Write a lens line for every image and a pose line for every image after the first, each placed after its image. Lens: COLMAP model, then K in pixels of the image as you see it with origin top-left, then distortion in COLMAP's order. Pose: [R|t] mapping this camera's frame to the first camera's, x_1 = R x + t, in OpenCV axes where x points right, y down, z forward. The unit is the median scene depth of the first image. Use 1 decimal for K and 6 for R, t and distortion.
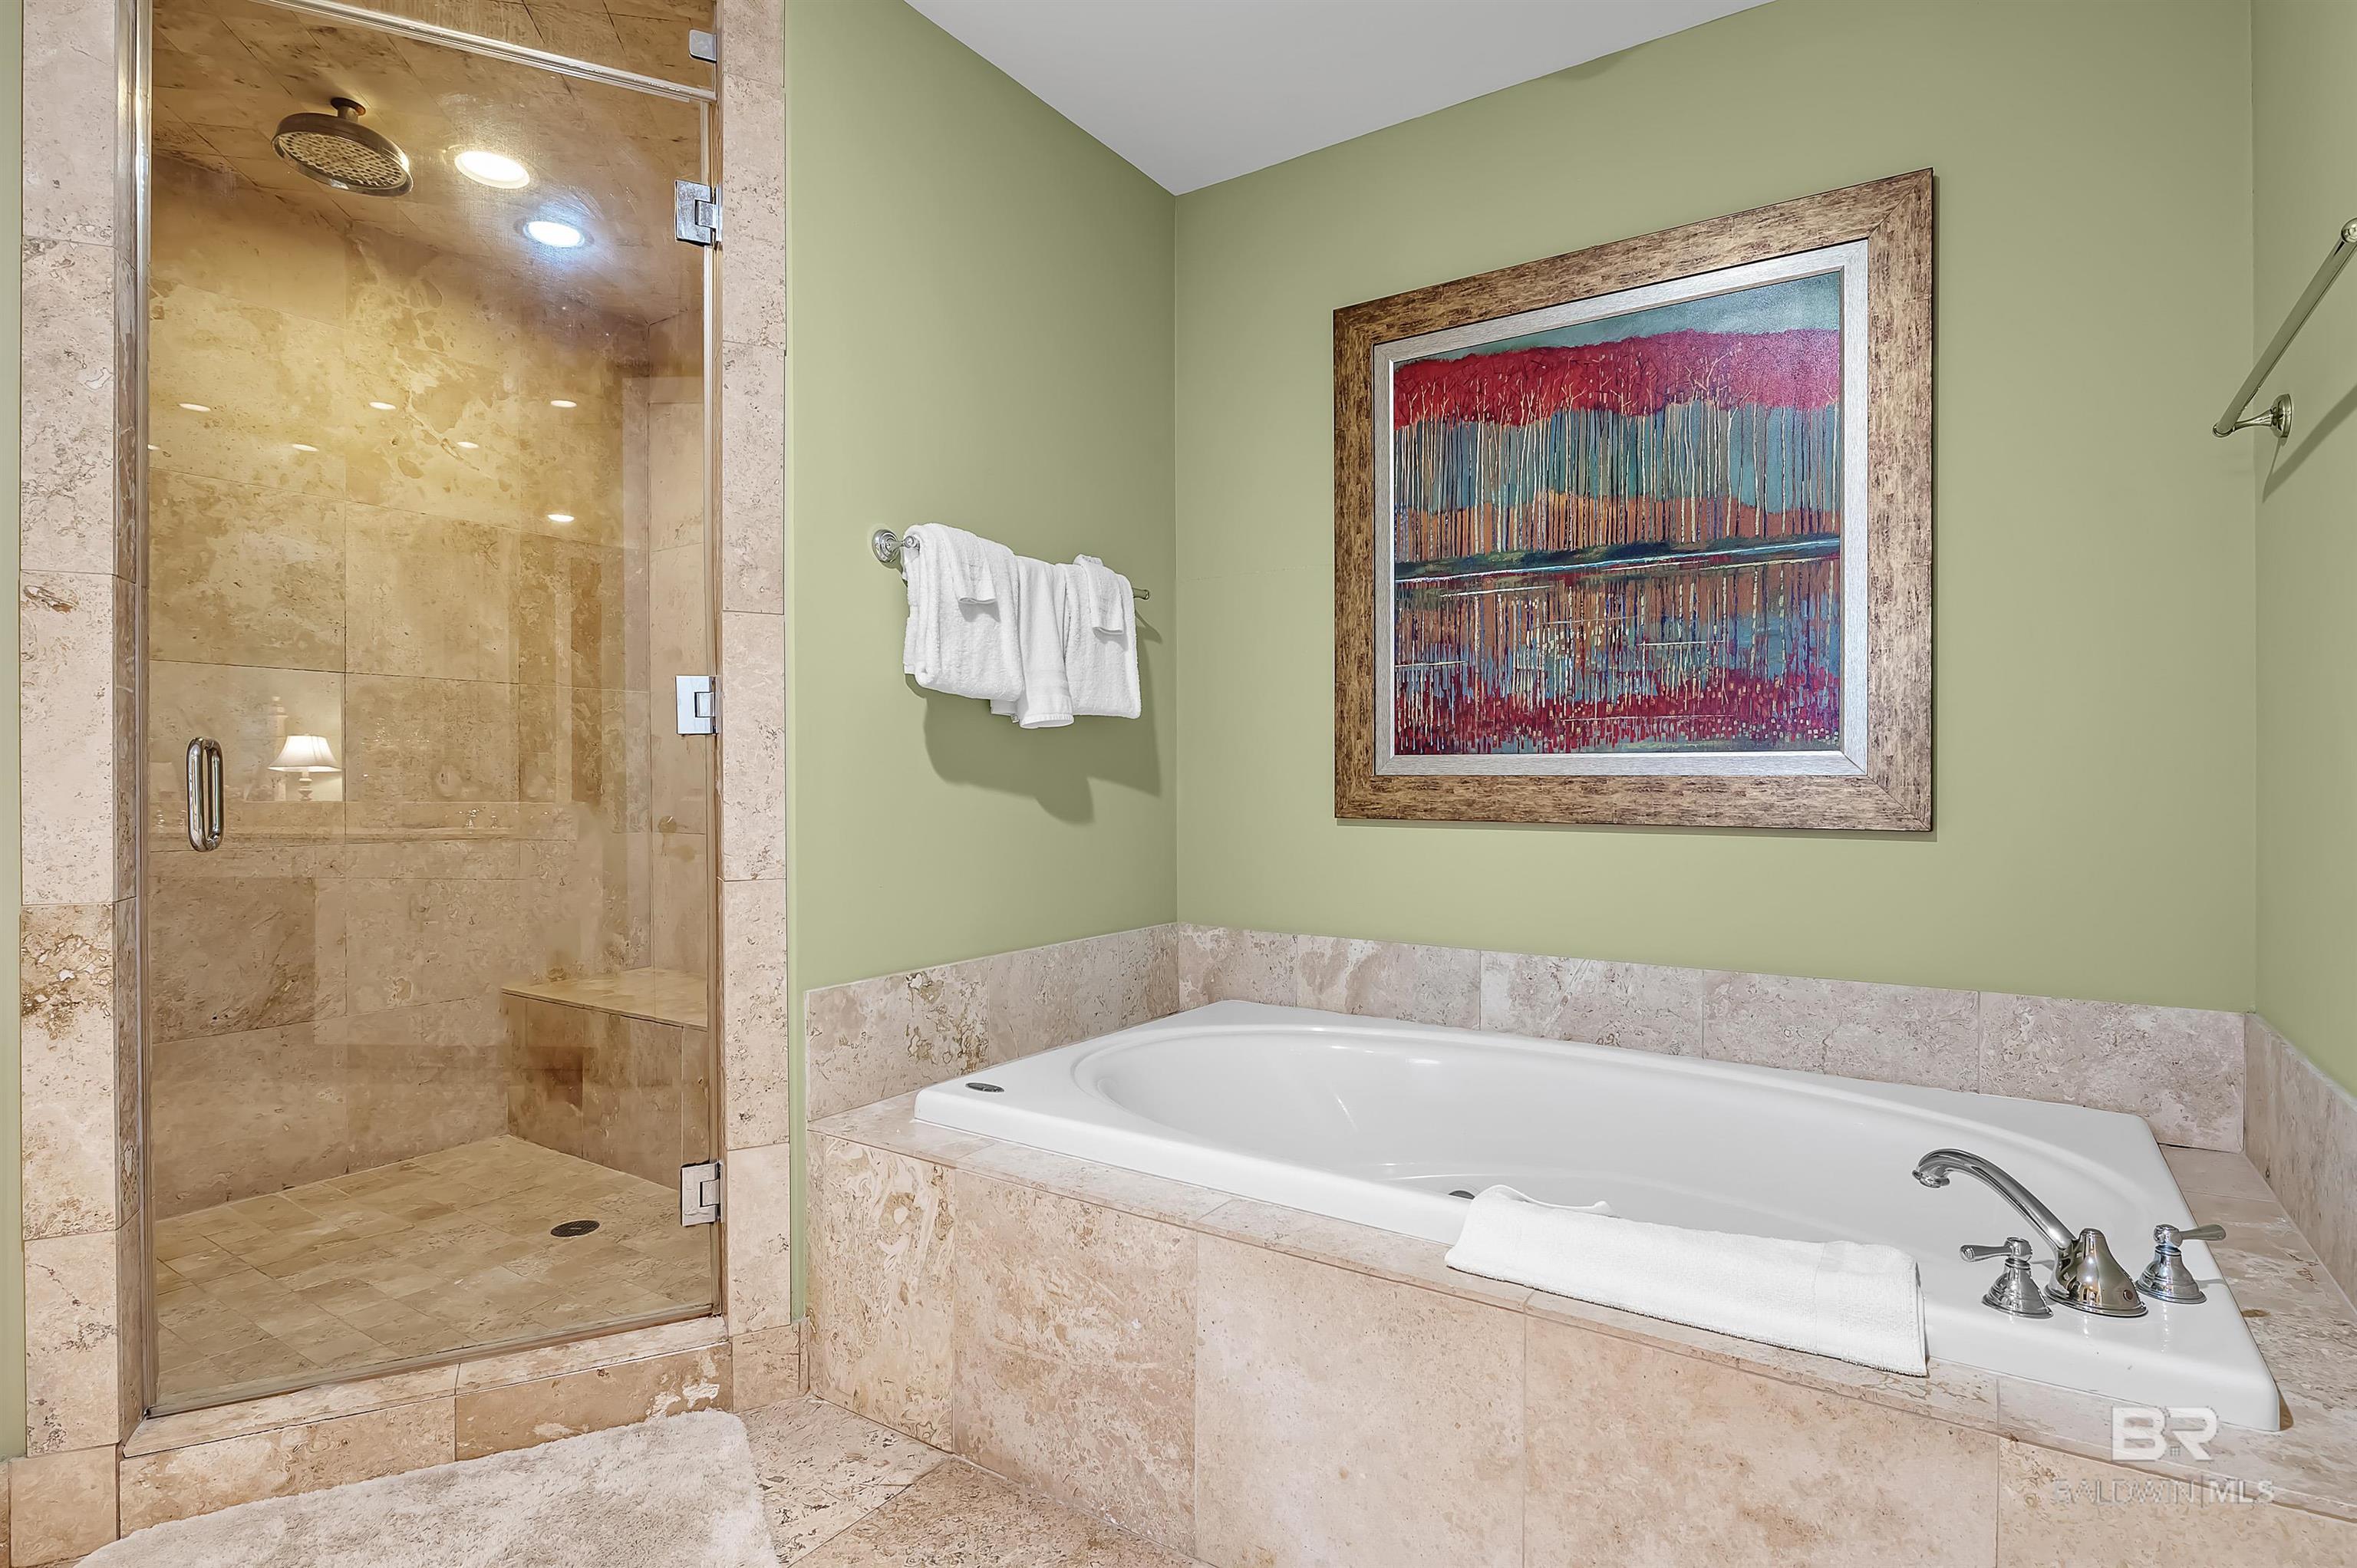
lens RADIAL K [[1192.8, 0, 1181.4], [0, 1192.8, 786.8], [0, 0, 1]] dist [-0.008149, -0.000152]
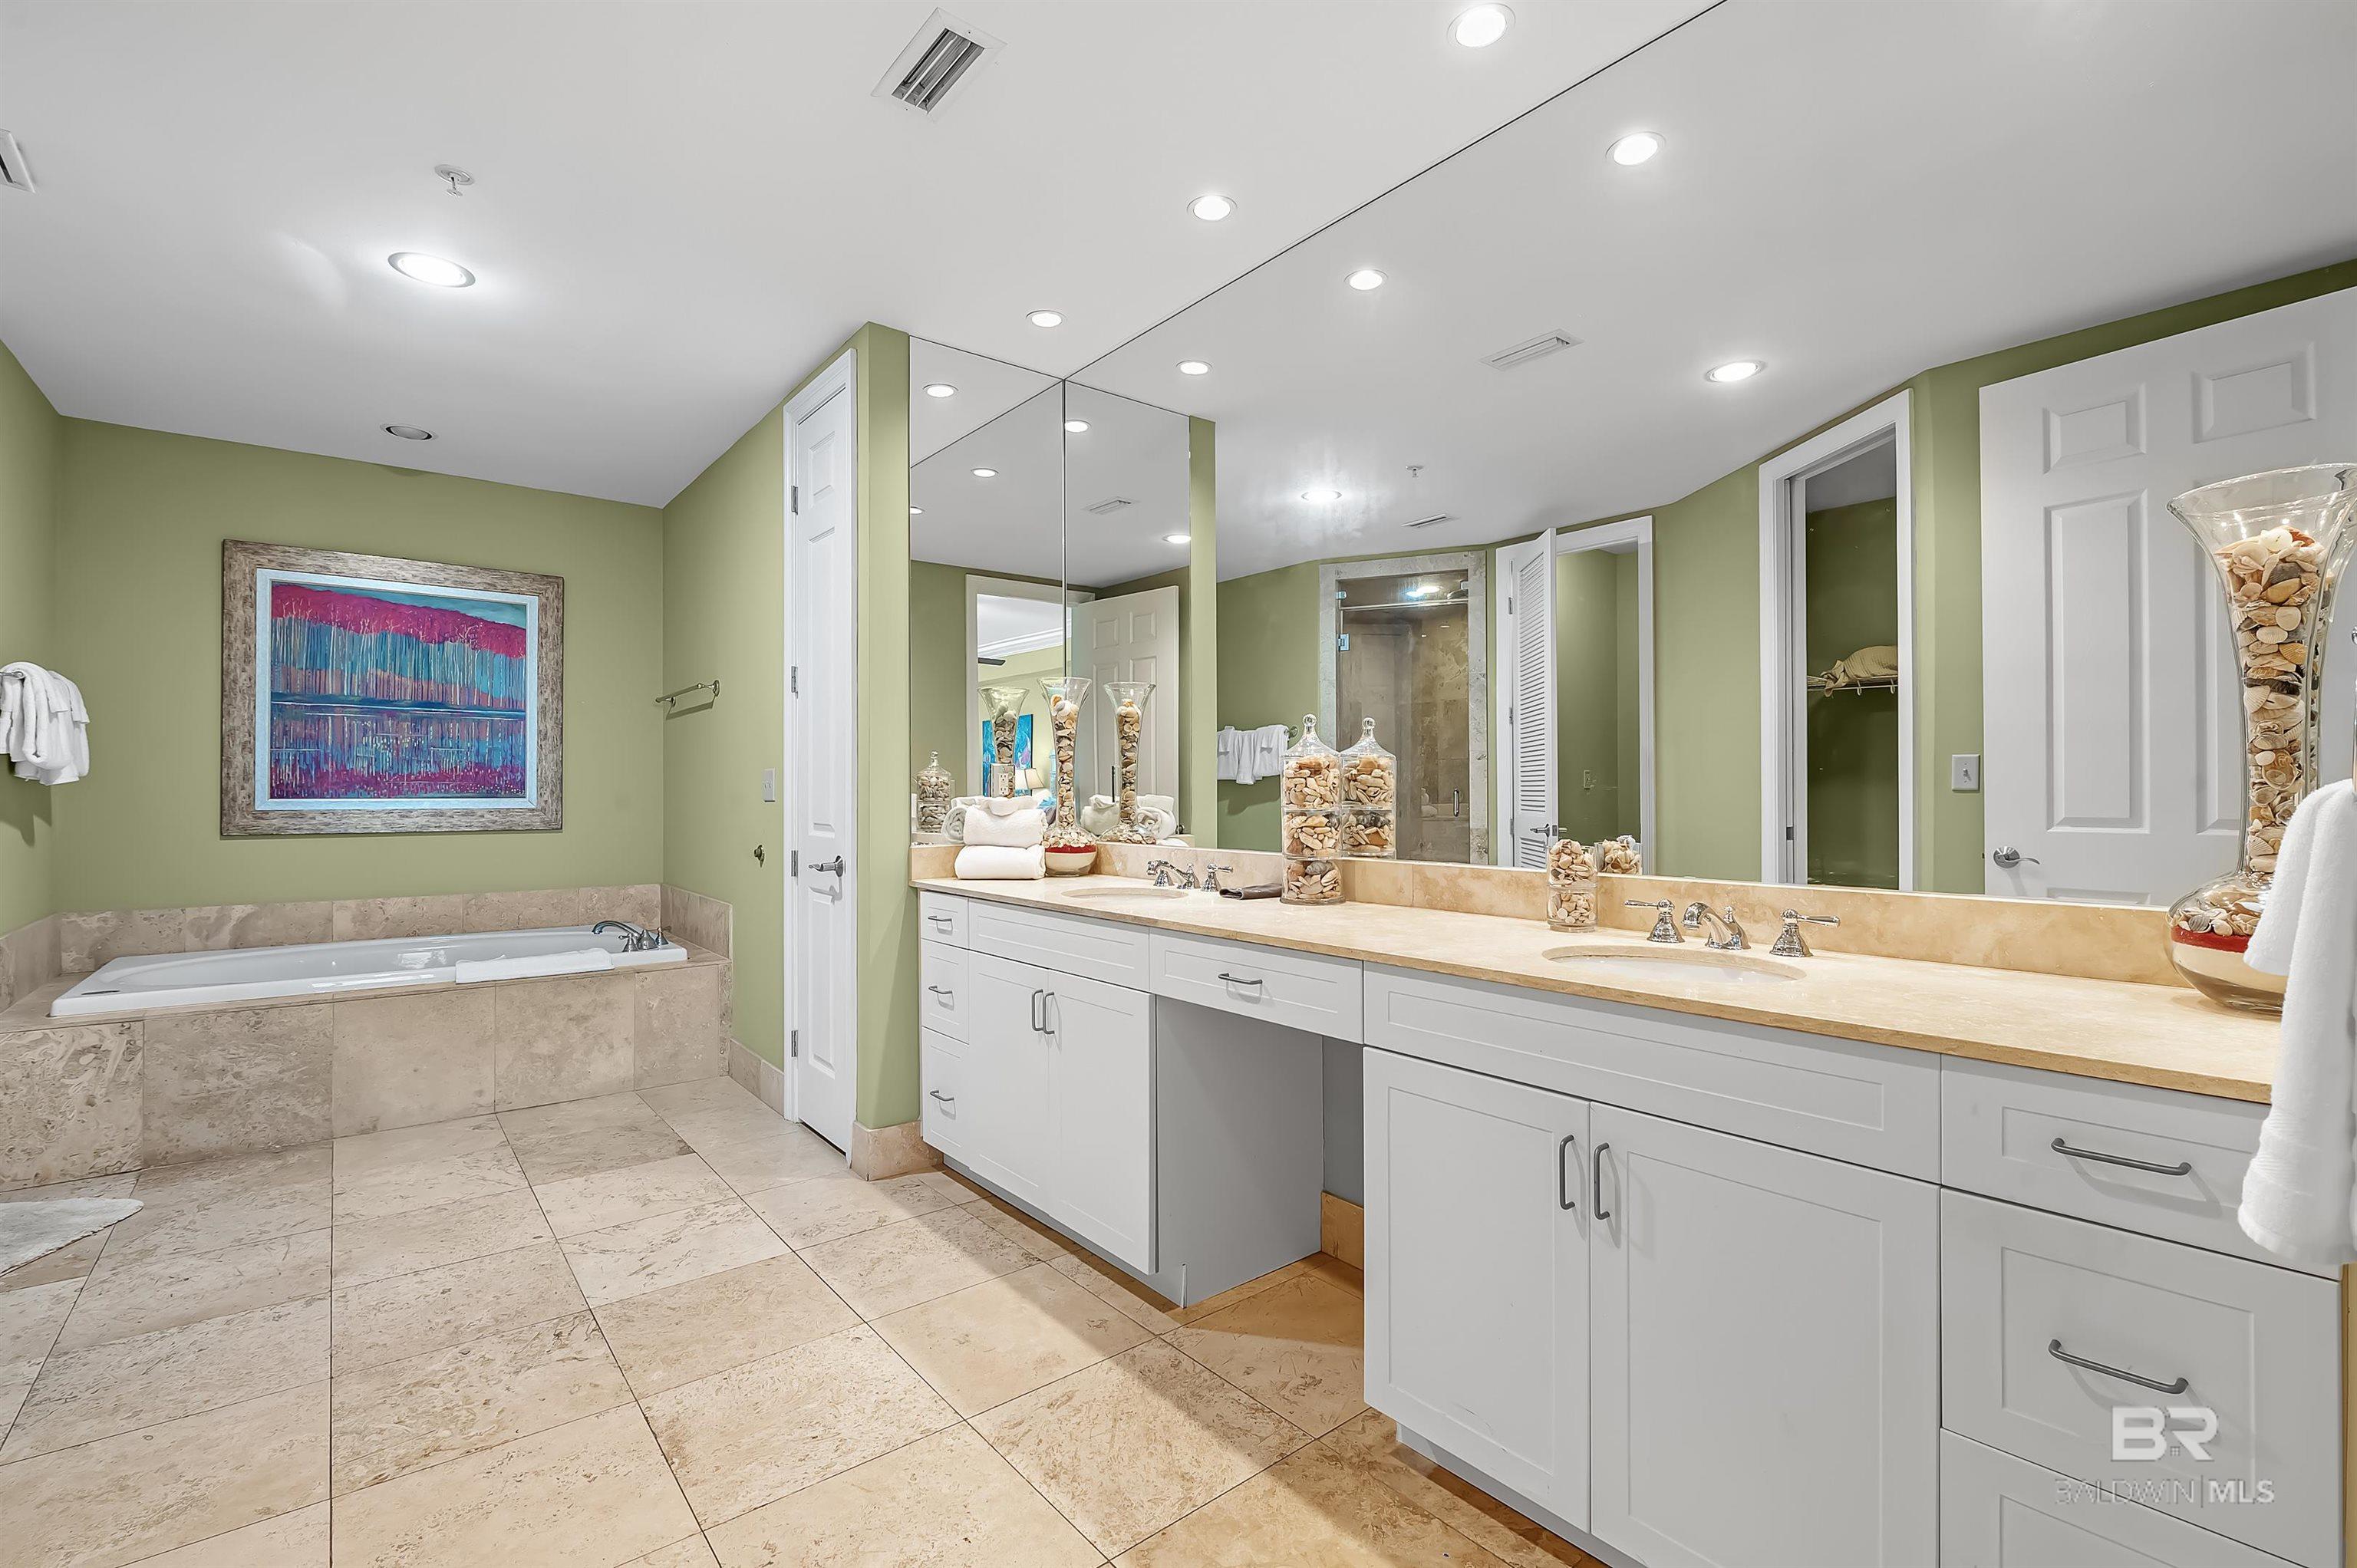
lens RADIAL K [[1047.5, 0, 1172.1], [0, 1047.5, 770.3], [0, 0, 1]] dist [-0.004022, -0.000380]
pose [[0.307077, 0.018066, 0.951513, -0.996208], [0.009630, 0.999710, -0.022089, -0.024428], [-0.951636, 0.015946, 0.306814, -0.856802]]
